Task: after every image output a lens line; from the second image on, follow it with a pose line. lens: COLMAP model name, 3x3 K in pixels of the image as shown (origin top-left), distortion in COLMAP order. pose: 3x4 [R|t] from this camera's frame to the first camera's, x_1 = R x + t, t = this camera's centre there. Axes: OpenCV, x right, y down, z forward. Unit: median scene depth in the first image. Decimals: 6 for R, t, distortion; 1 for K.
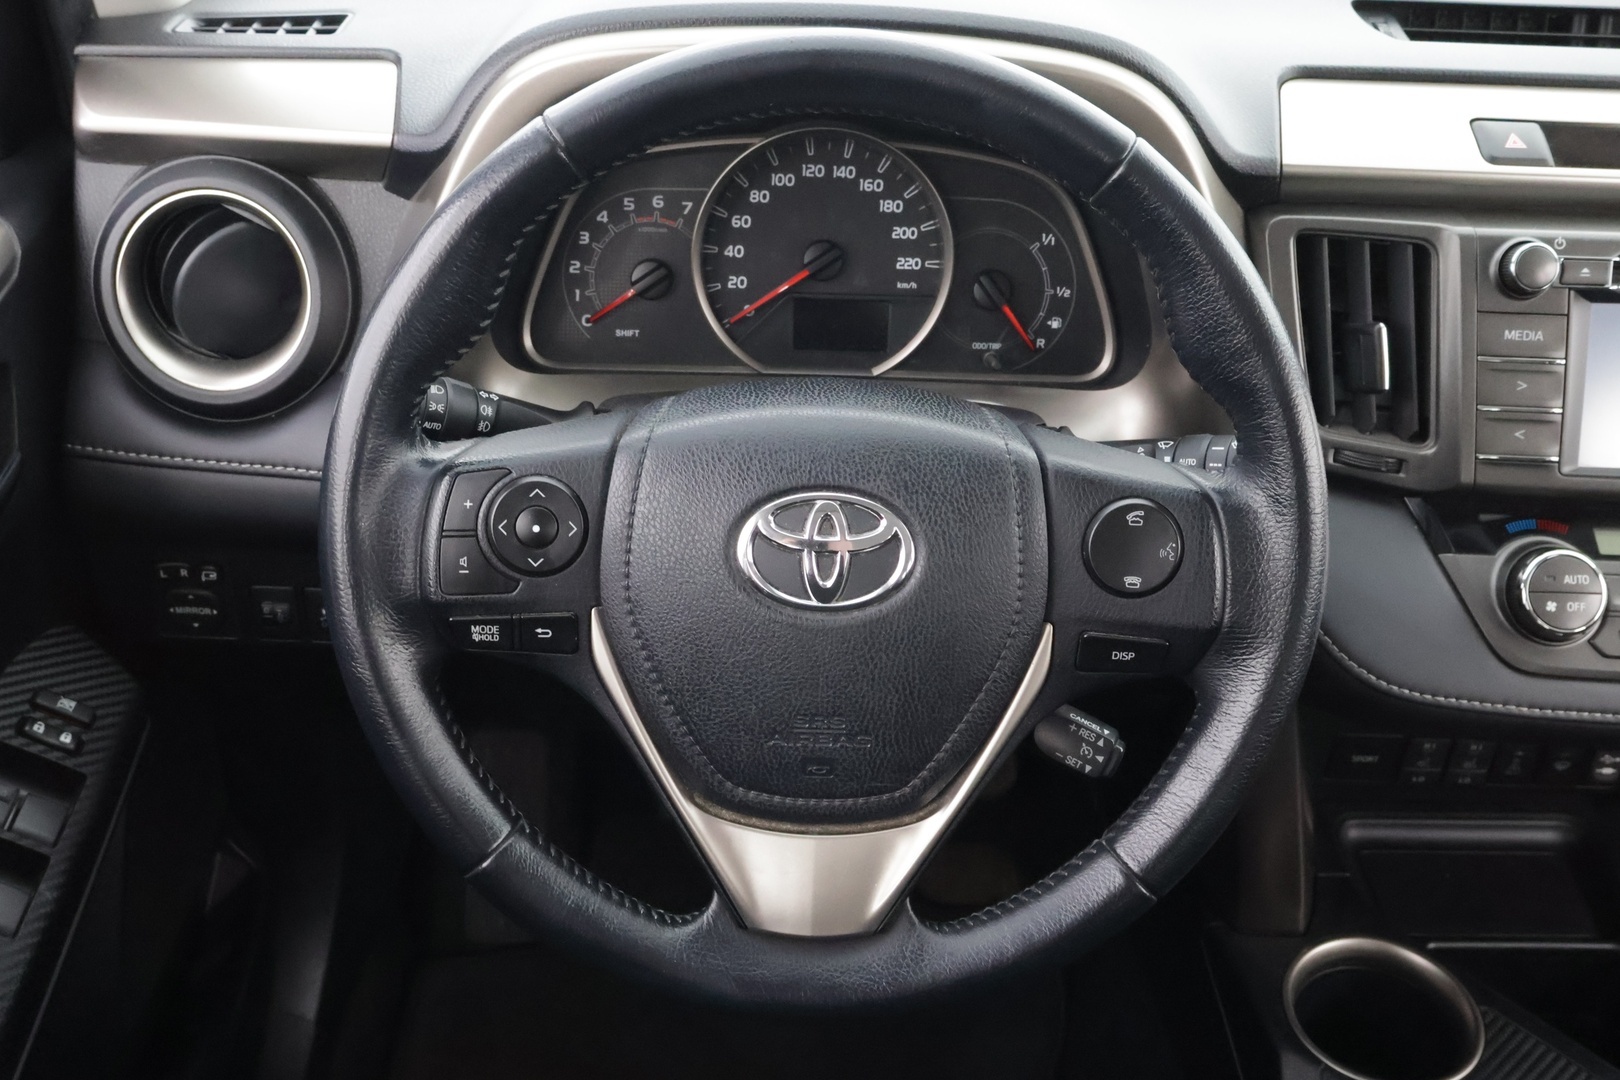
lens RADIAL K [[1685.0, 0, 807.8], [0, 1685.0, 542.8], [0, 0, 1]] dist [0.004613, 0.000000]
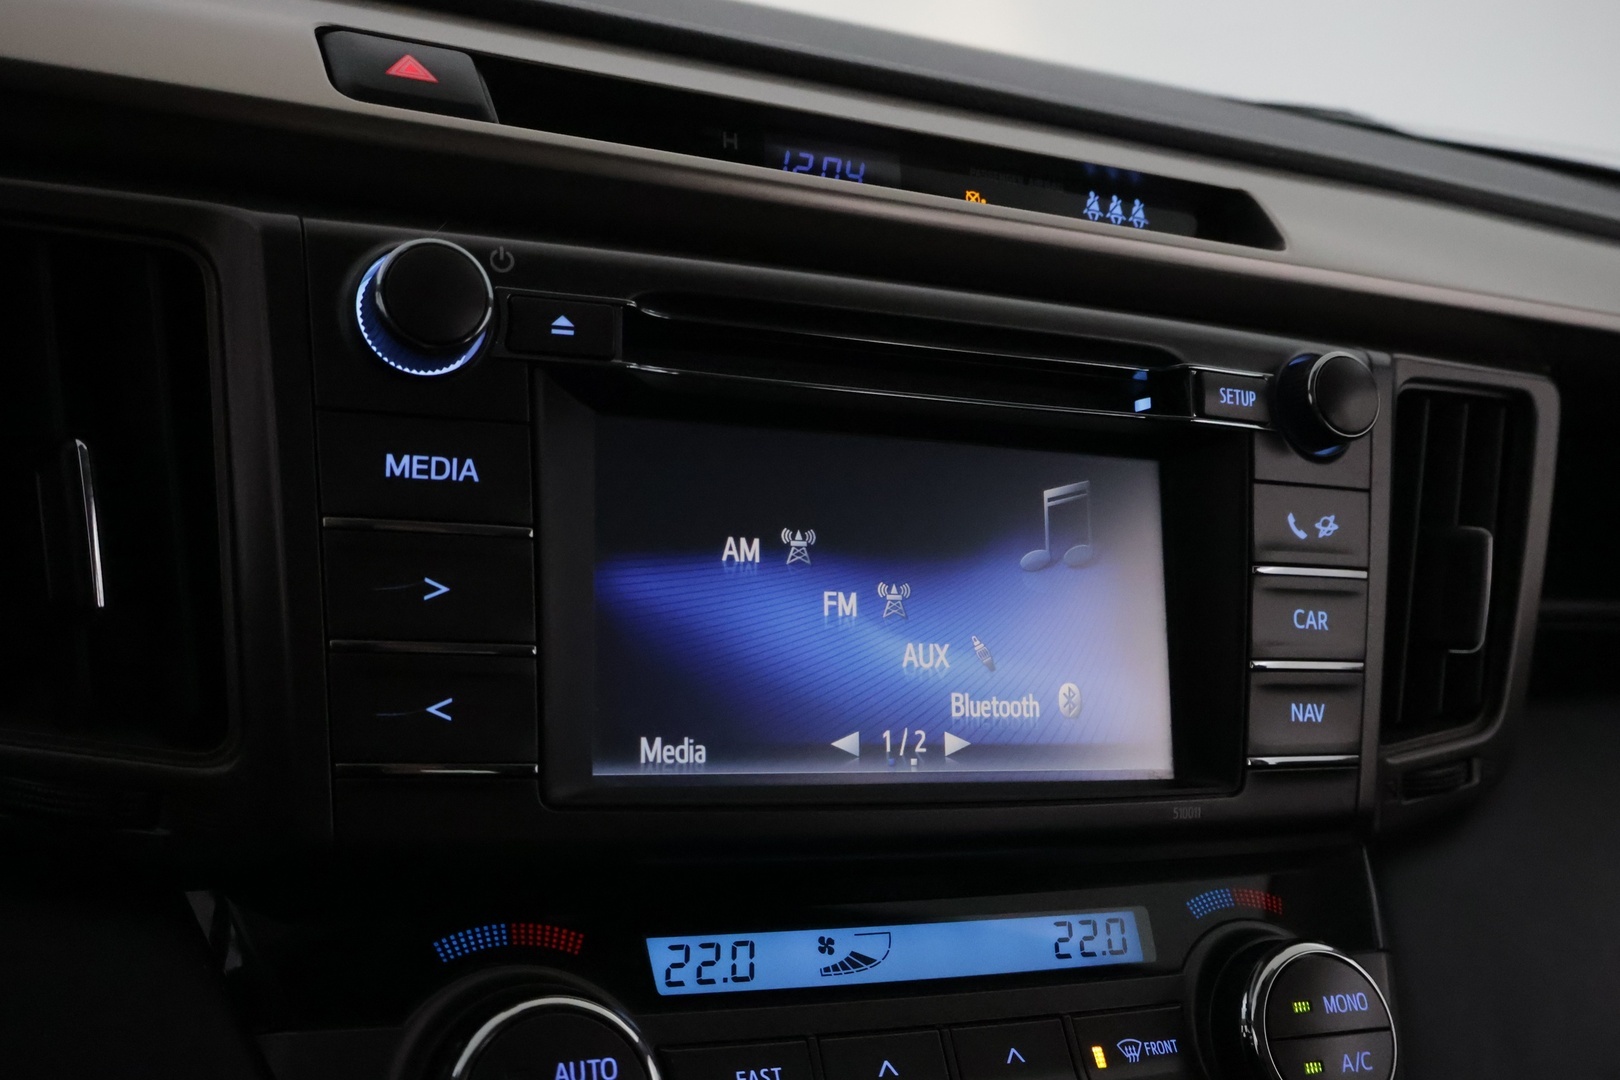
lens RADIAL K [[1685.0, 0, 815.7], [0, 1685.0, 546.5], [0, 0, 1]] dist [0.004613, 0.000000]
pose [[0.917562, 0.014468, 0.397330, 0.399729], [0.089191, 0.966378, -0.241161, 0.003855], [-0.387460, 0.256719, 0.885421, 0.694505]]
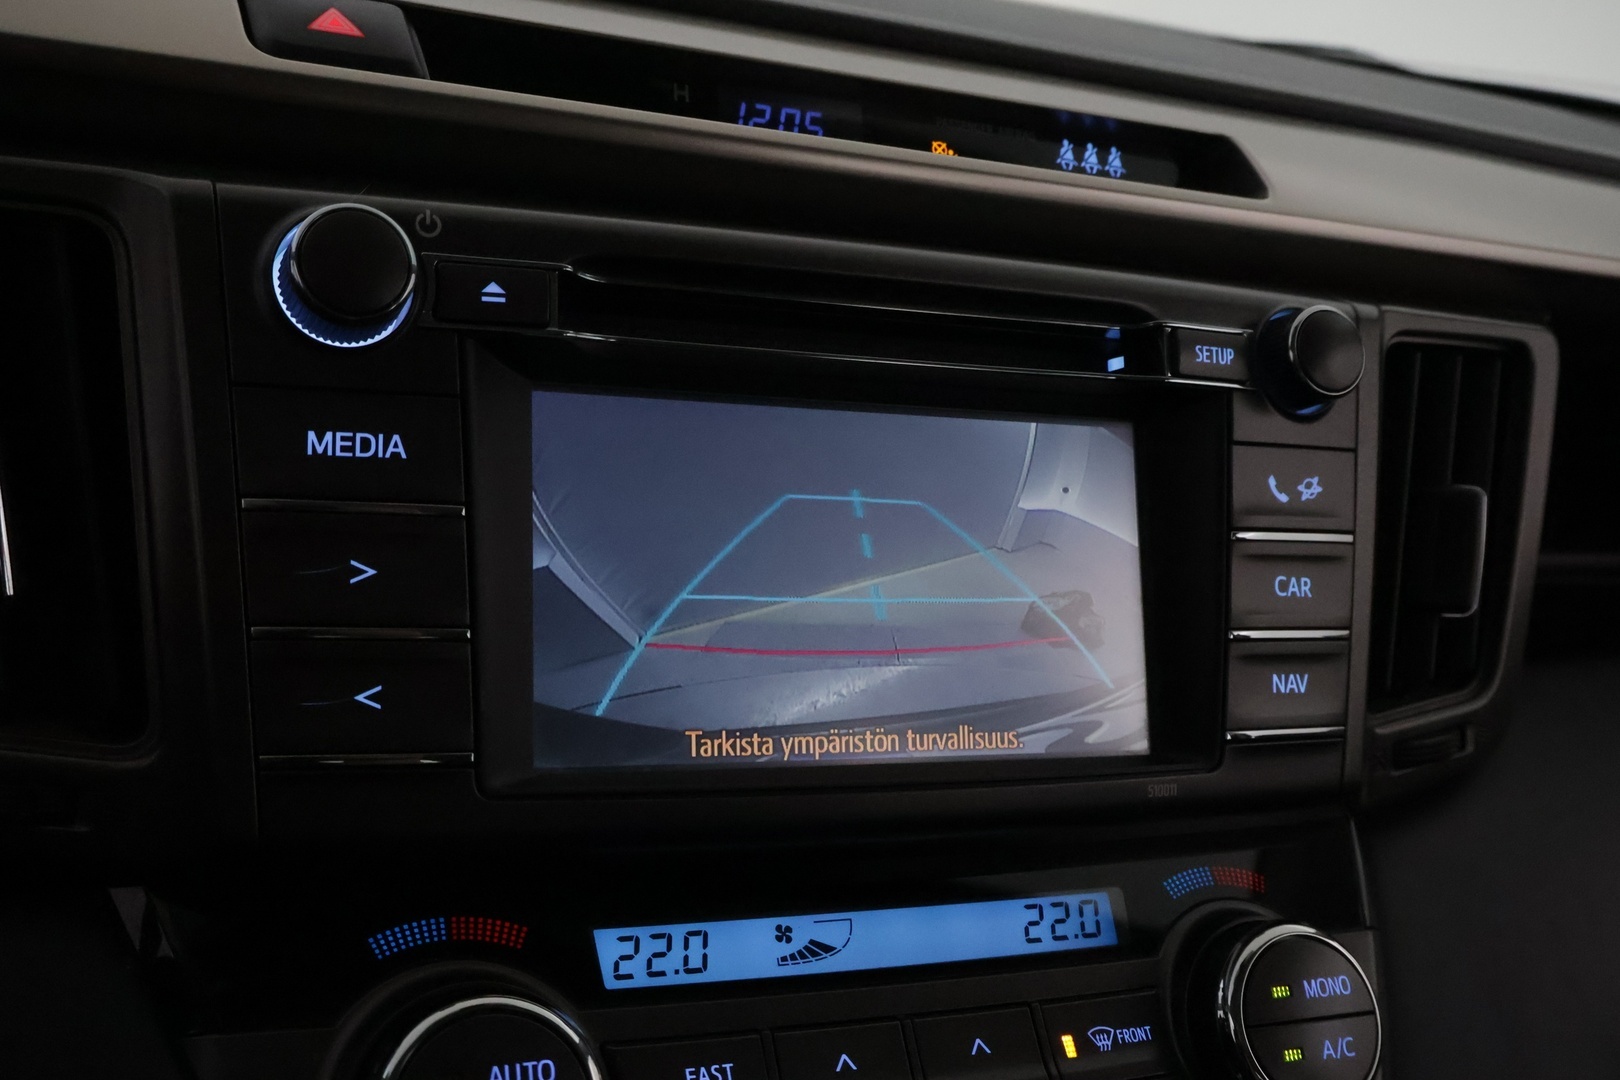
lens RADIAL K [[1685.0, 0, 807.3], [0, 1685.0, 543.9], [0, 0, 1]] dist [0.004613, 0.000000]
pose [[0.923340, -0.007591, 0.383908, 0.426751], [0.097431, 0.971715, -0.215120, -0.006621], [-0.371416, 0.236033, 0.897963, 0.705947]]
